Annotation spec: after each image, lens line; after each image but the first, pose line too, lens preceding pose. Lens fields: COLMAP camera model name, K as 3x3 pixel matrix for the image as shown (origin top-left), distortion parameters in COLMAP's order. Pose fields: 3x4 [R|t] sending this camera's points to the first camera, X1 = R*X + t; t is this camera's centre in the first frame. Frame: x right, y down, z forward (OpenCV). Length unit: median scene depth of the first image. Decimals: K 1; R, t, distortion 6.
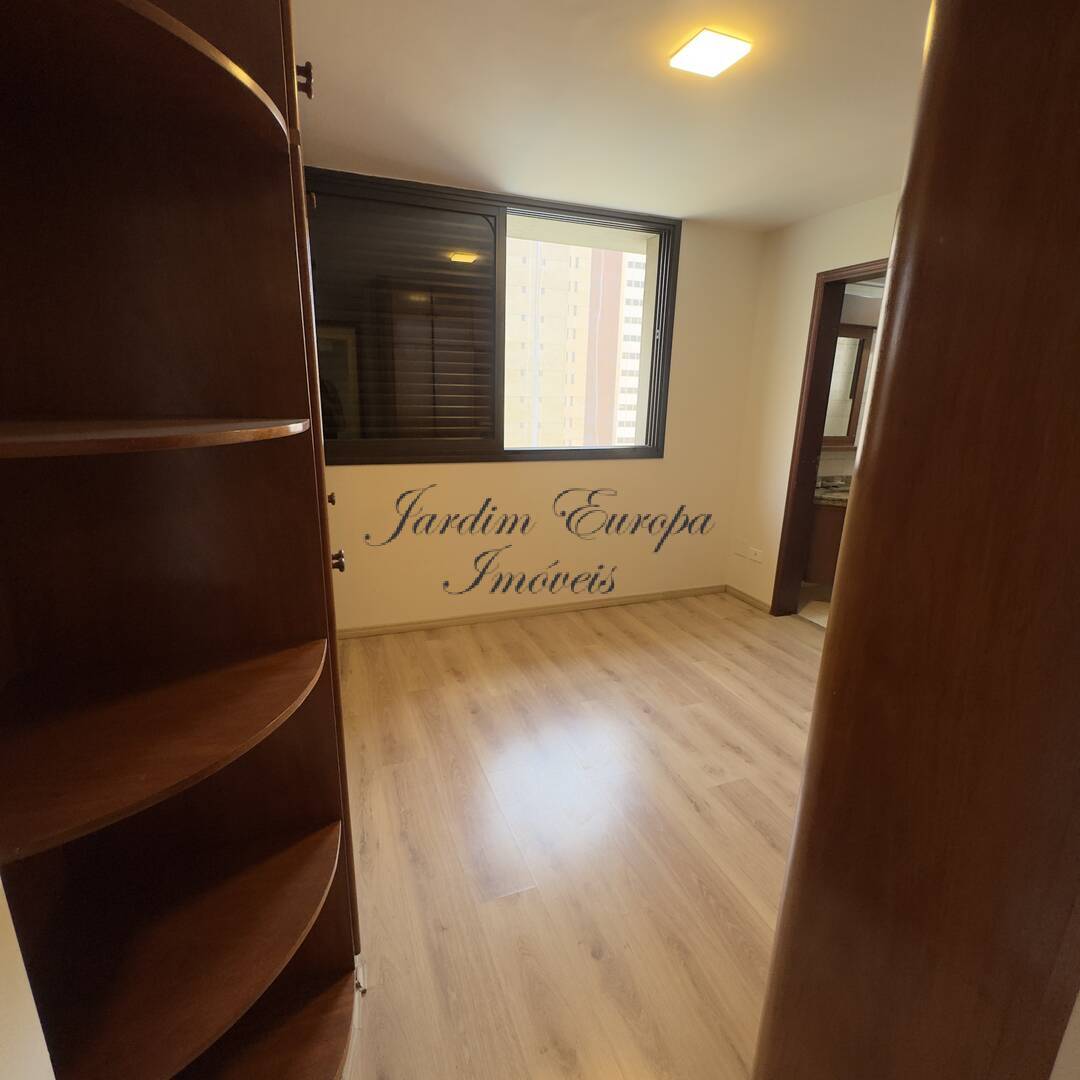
lens RADIAL K [[575.4, 0, 552.9], [0, 575.4, 535.4], [0, 0, 1]] dist [0.001802, 0.000458]
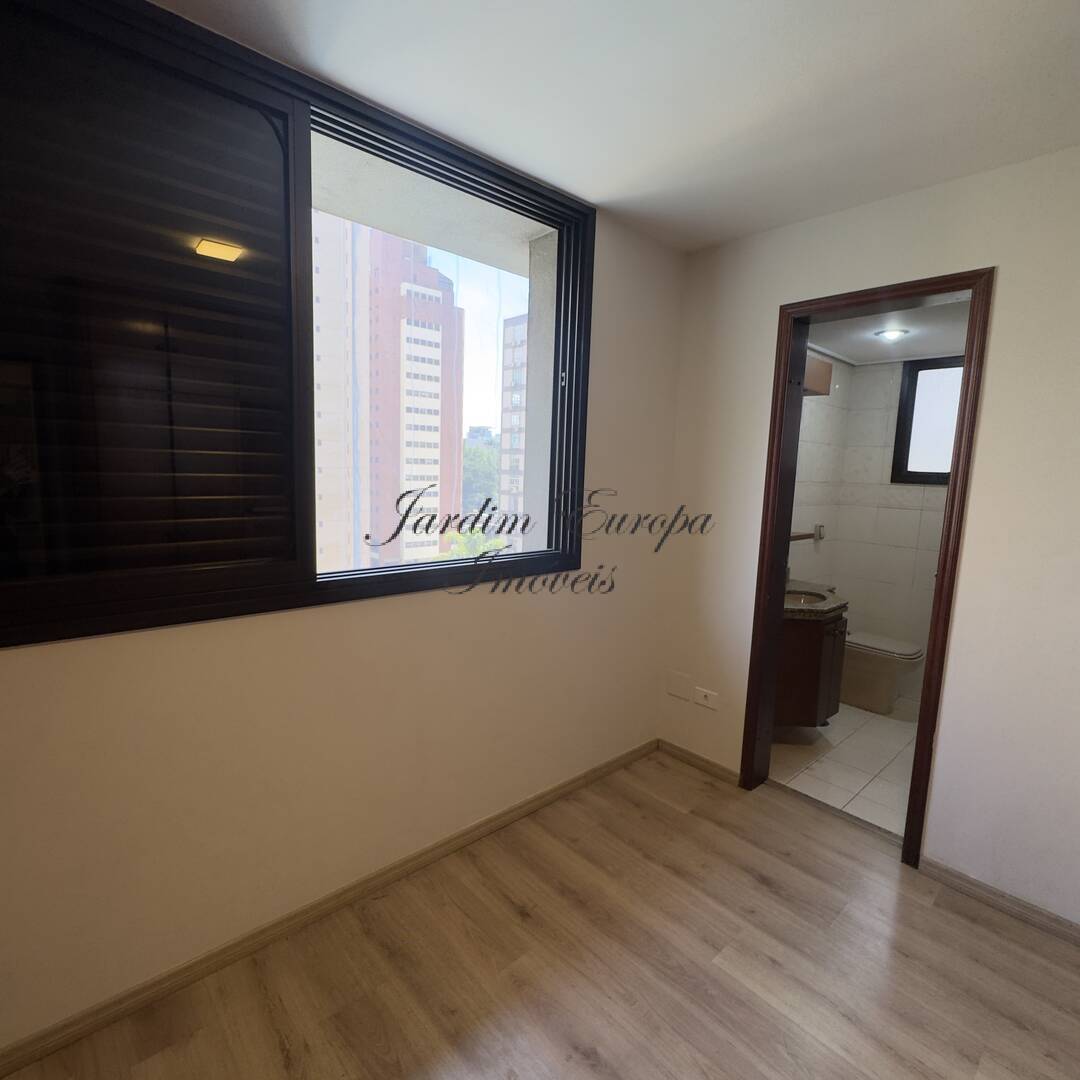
lens RADIAL K [[579.9, 0, 545.9], [0, 579.9, 540.7], [0, 0, 1]] dist [0.000721, 0.000122]
pose [[0.939089, -0.041577, 0.341150, -0.064043], [0.079033, 0.992177, -0.096637, -0.111263], [-0.334463, 0.117713, 0.935028, 0.427537]]
